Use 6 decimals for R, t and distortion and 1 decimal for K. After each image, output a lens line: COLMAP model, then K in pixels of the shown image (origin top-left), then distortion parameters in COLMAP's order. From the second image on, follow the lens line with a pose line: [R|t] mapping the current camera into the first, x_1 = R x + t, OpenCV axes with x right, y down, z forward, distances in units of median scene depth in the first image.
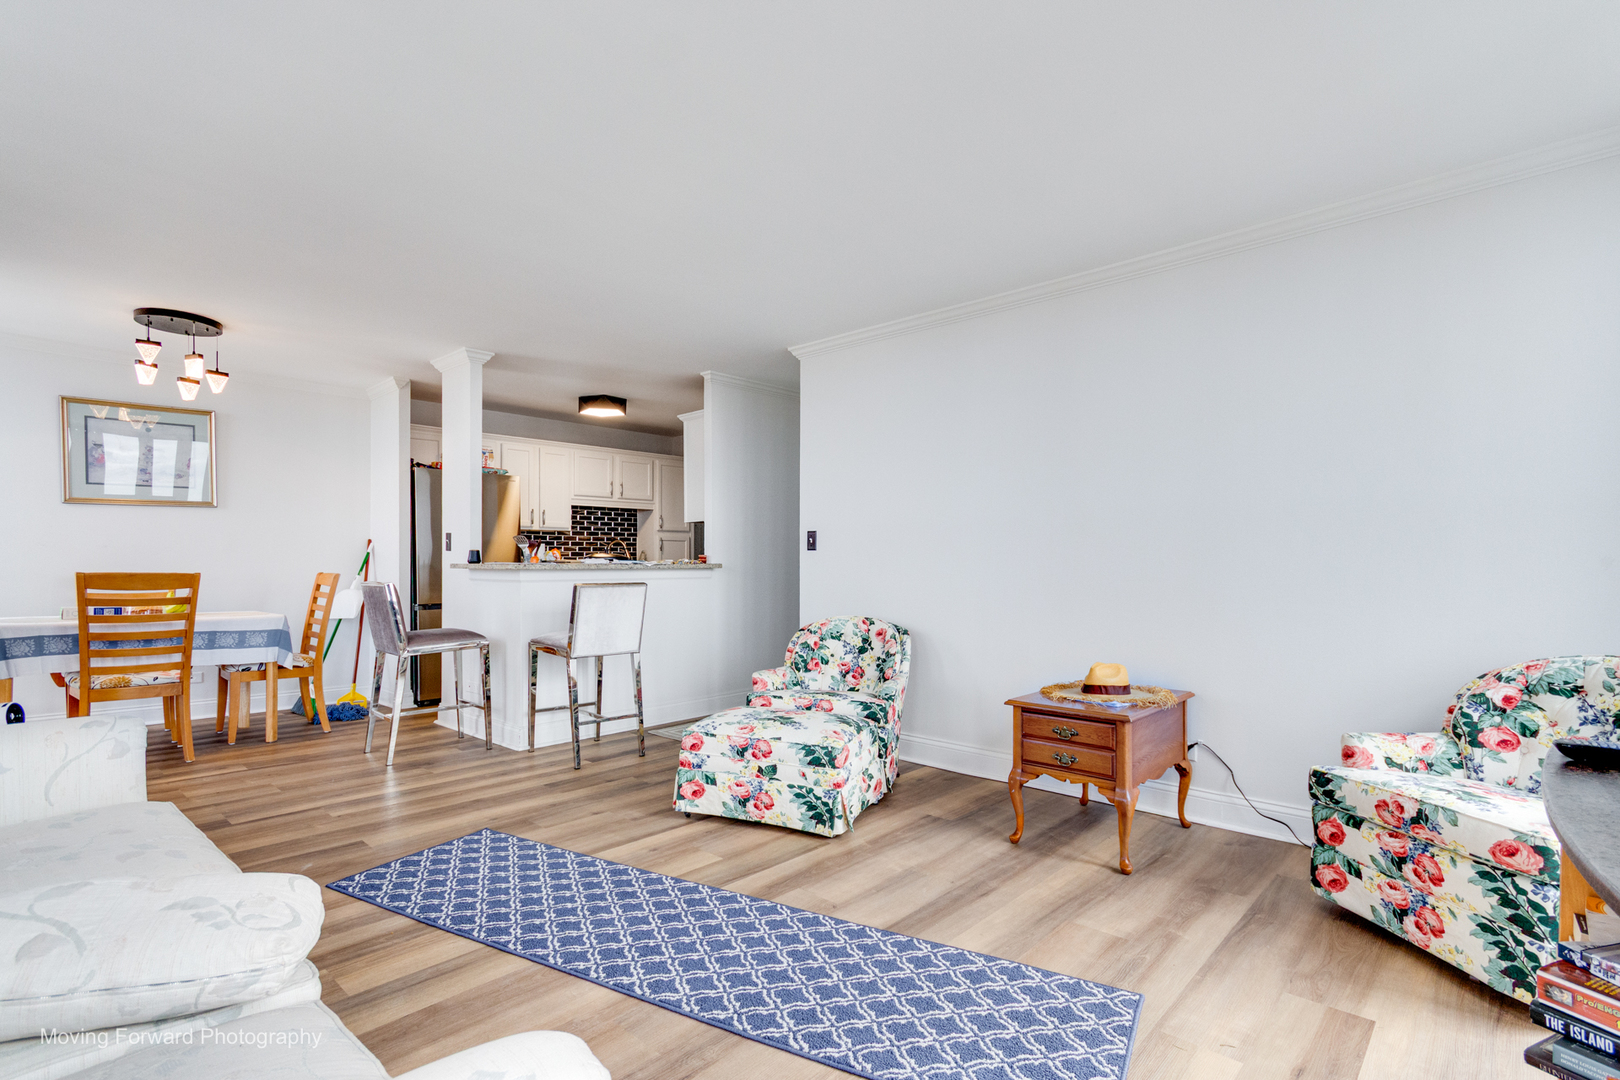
lens RADIAL K [[765.2, 0, 816.5], [0, 765.2, 564.8], [0, 0, 1]] dist [0.001659, 0.000043]
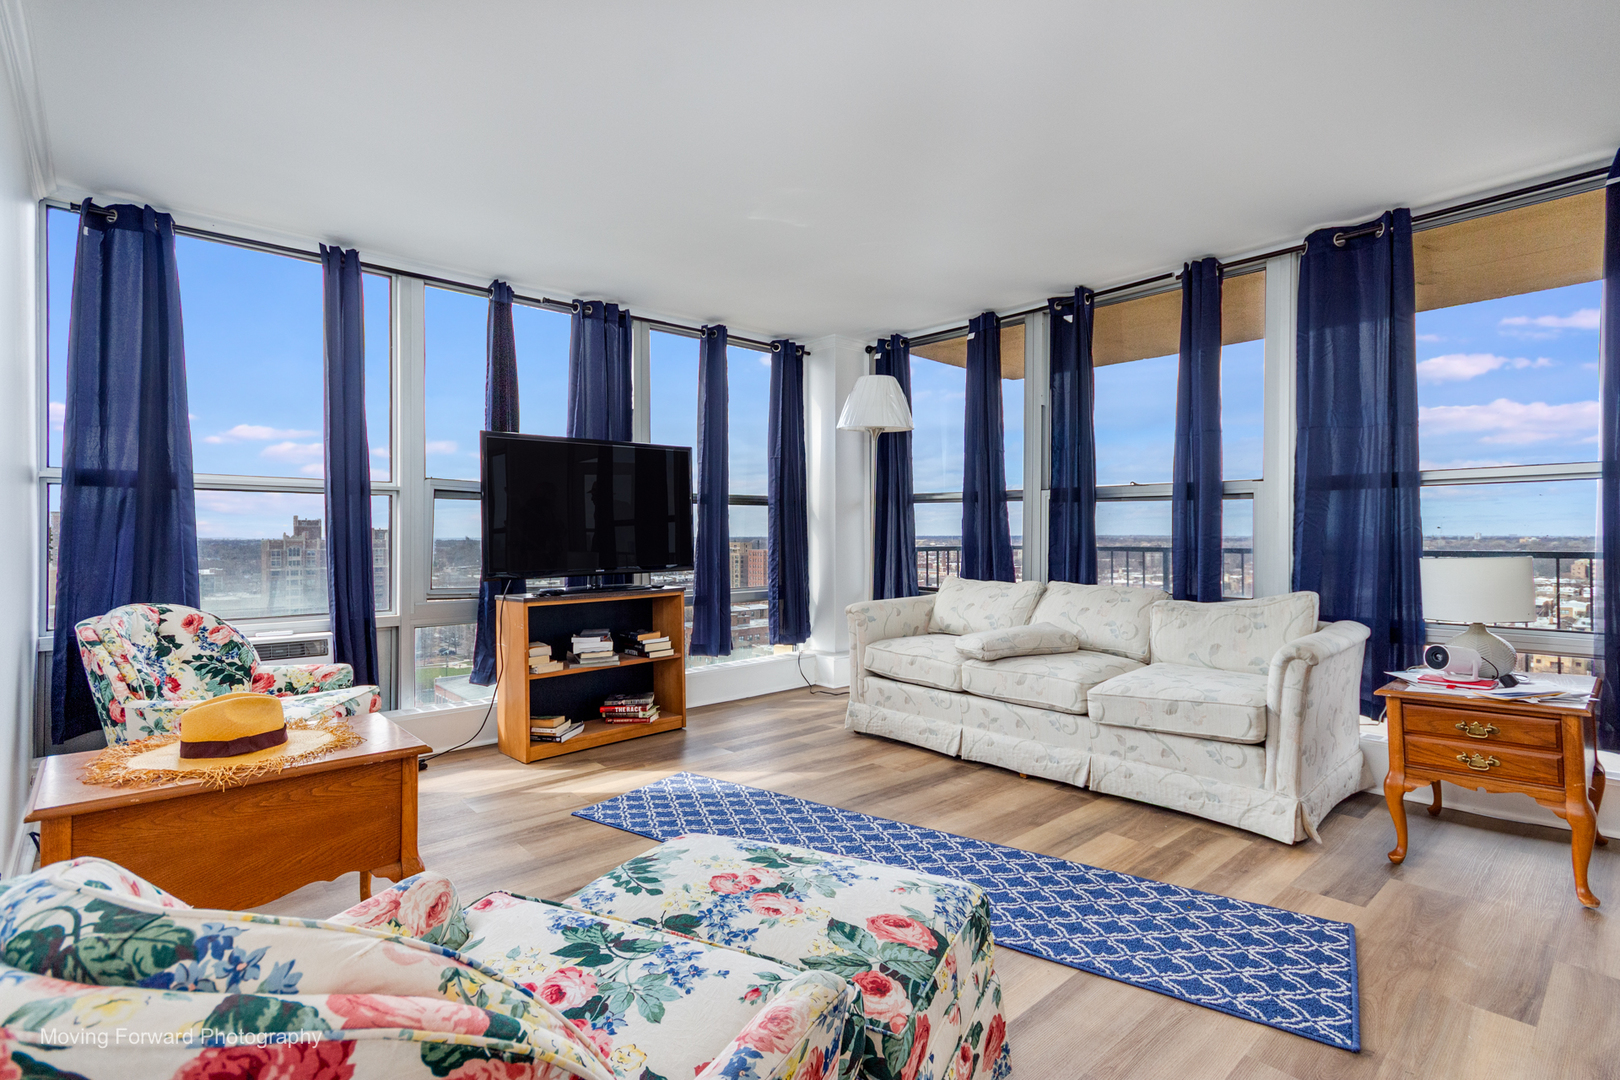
lens RADIAL K [[775.9, 0, 809.0], [0, 775.9, 527.7], [0, 0, 1]] dist [0.006669, 0.000769]
pose [[-0.995014, 0.003816, 0.099666, -0.087488], [0.003094, 0.999968, -0.007393, 0.002796], [-0.099691, -0.007048, -0.994994, 1.077701]]
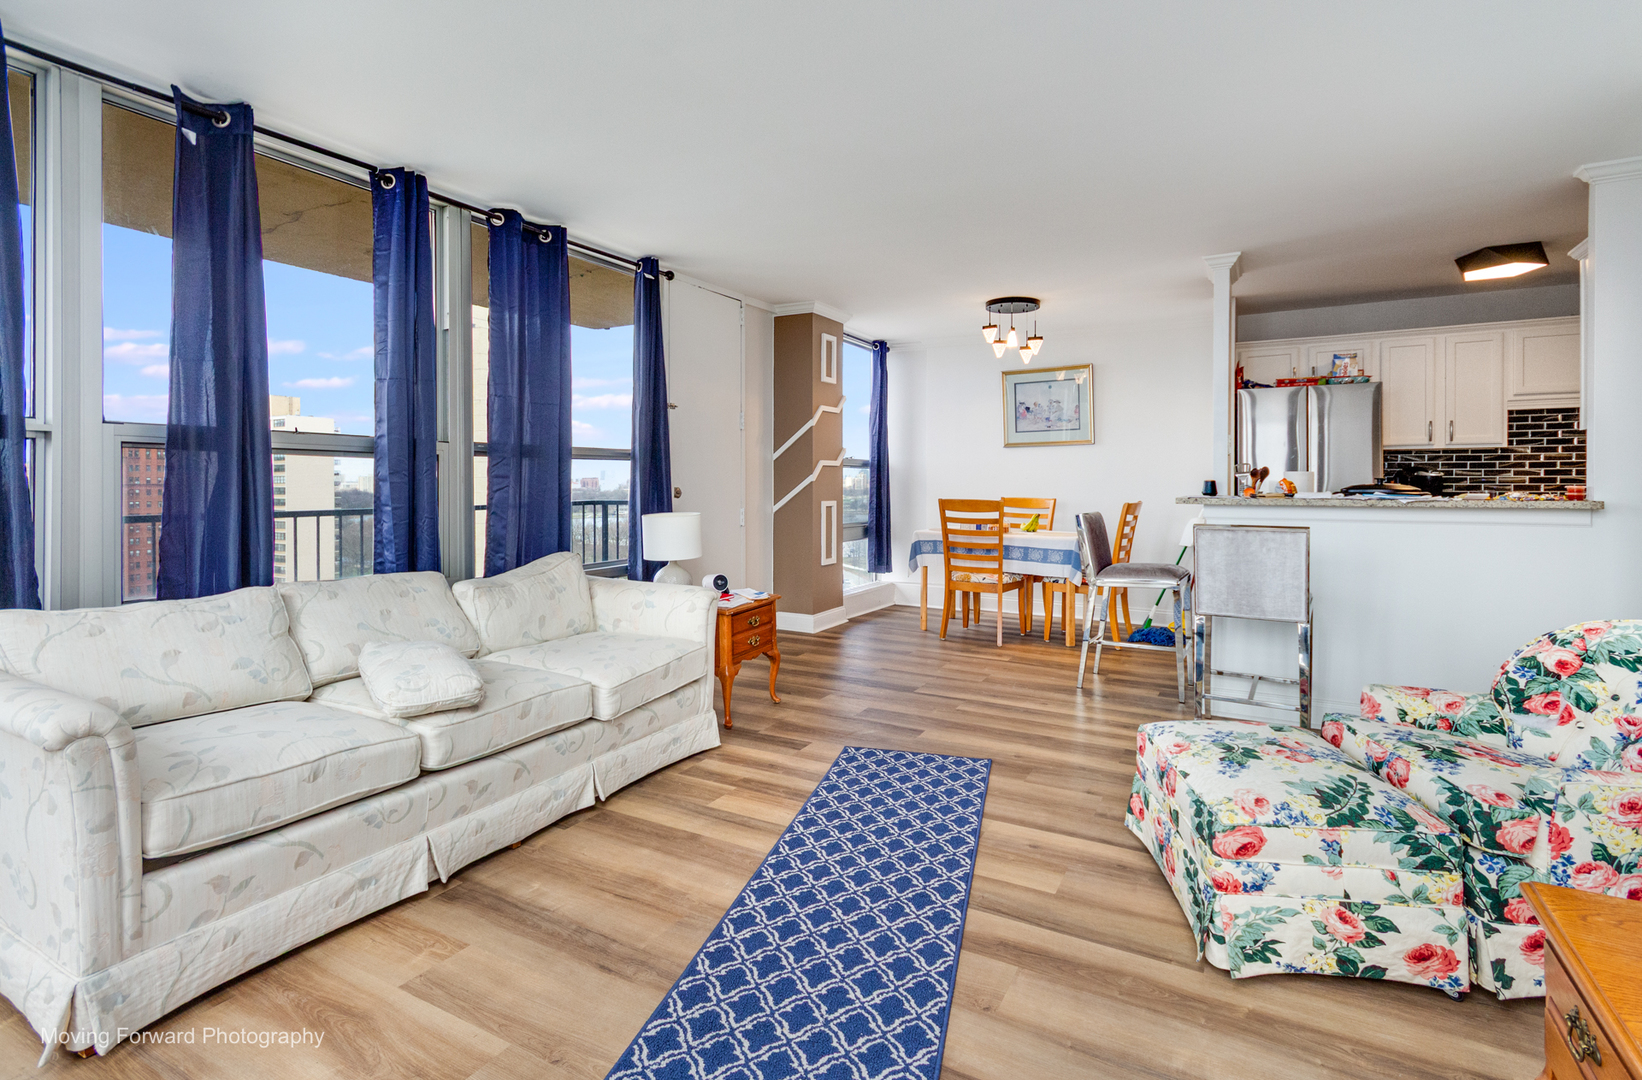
lens RADIAL K [[786.0, 0, 822.2], [0, 786.0, 493.5], [0, 0, 1]] dist [-0.001451, 0.000133]
pose [[0.232195, 0.011669, -0.972599, 0.364390], [-0.003859, 0.999931, 0.011076, -0.012803], [0.972662, 0.001181, 0.232224, 0.376427]]
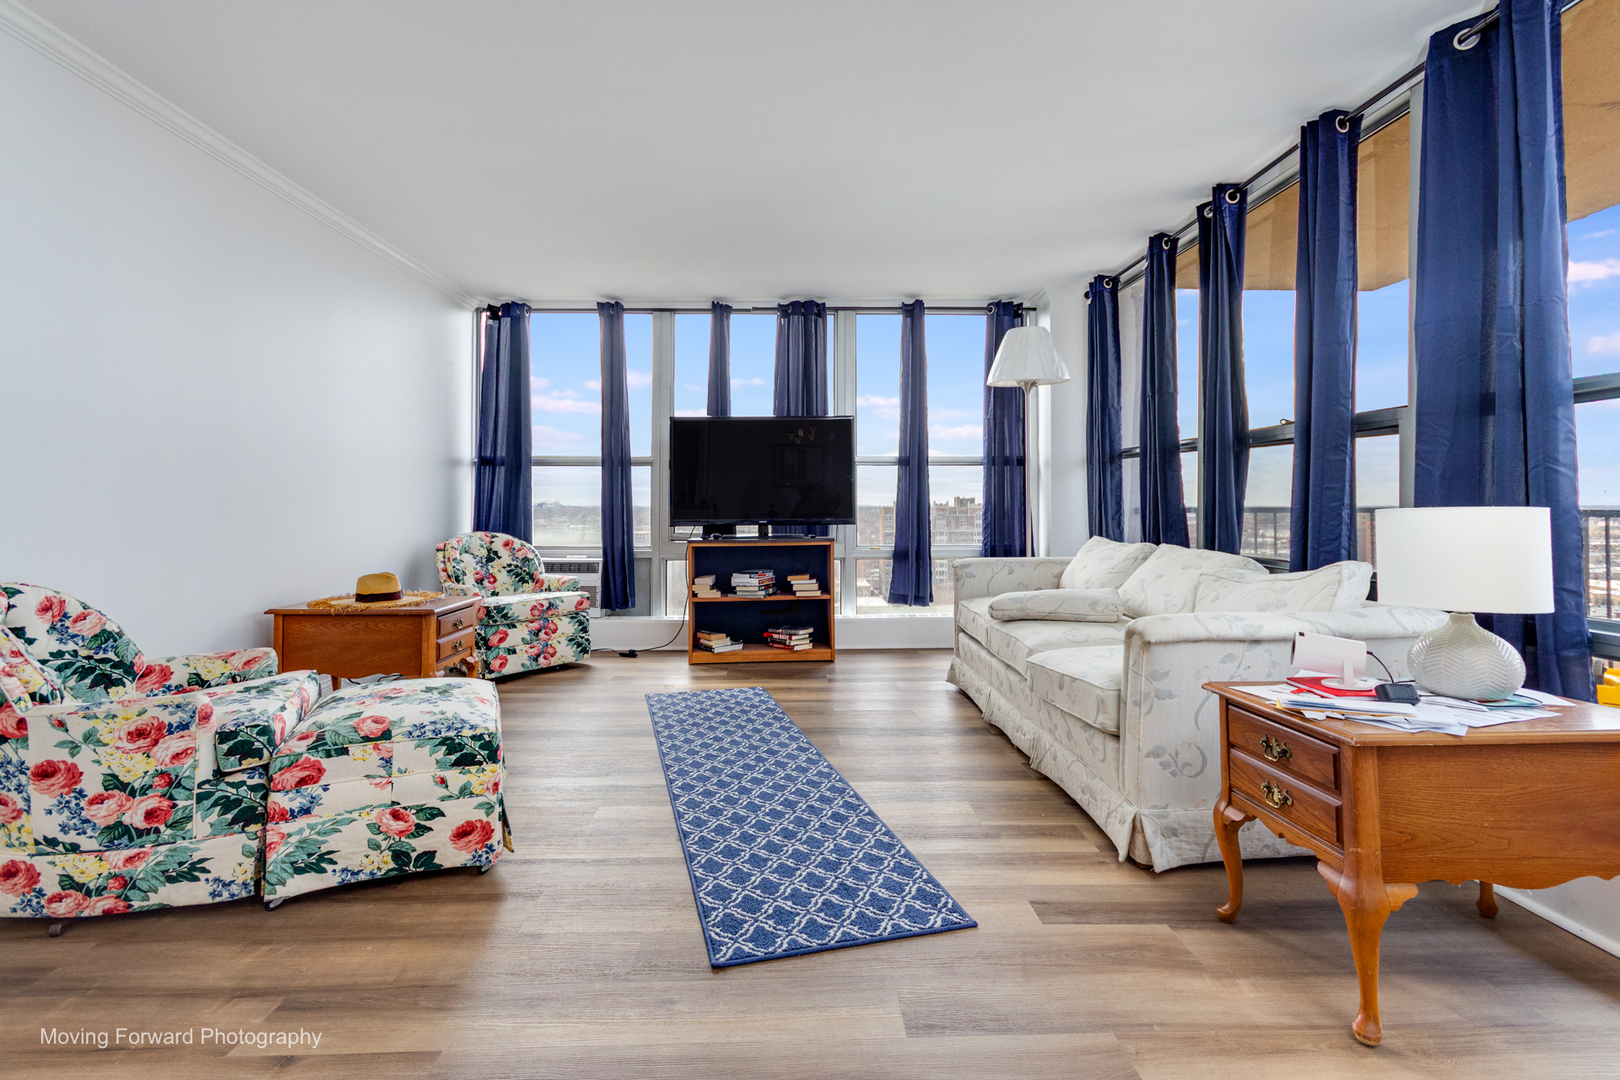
lens RADIAL K [[767.2, 0, 812.4], [0, 767.2, 491.7], [0, 0, 1]] dist [-0.002348, -0.000319]
pose [[-0.696461, 0.011627, 0.717500, -0.597570], [0.000325, 0.999874, -0.015888, 0.019699], [-0.717595, -0.010832, -0.696377, 0.918667]]
